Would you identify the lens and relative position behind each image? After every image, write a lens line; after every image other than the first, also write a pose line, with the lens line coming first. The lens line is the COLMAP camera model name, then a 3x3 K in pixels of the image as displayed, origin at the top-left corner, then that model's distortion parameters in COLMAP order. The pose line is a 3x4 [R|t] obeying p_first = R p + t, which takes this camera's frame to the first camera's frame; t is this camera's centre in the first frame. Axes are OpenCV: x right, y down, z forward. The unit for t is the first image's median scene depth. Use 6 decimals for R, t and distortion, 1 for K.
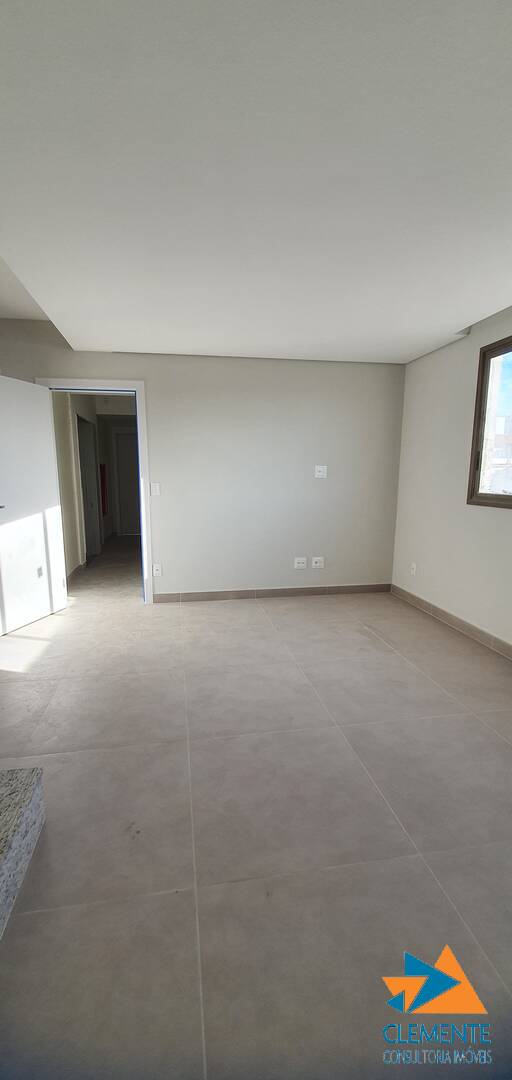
lens RADIAL K [[432.8, 0, 244.7], [0, 432.8, 551.9], [0, 0, 1]] dist [-0.004942, 0.001492]
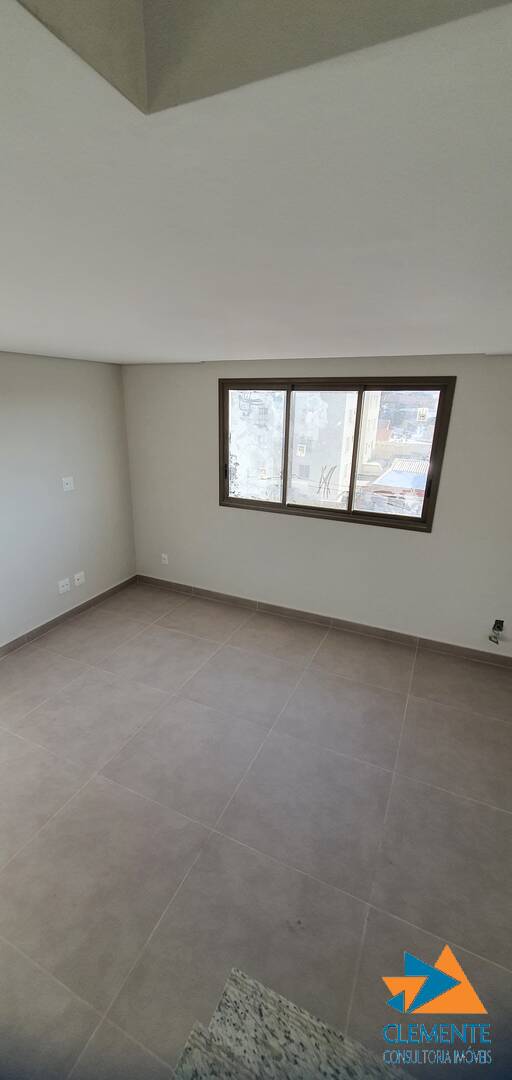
lens RADIAL K [[432.8, 0, 242.2], [0, 432.8, 545.4], [0, 0, 1]] dist [-0.004942, 0.001492]
pose [[0.564211, -0.258146, 0.784236, -0.397755], [0.130618, 0.965810, 0.223943, -0.238817], [-0.815233, -0.023915, 0.578639, 0.202687]]
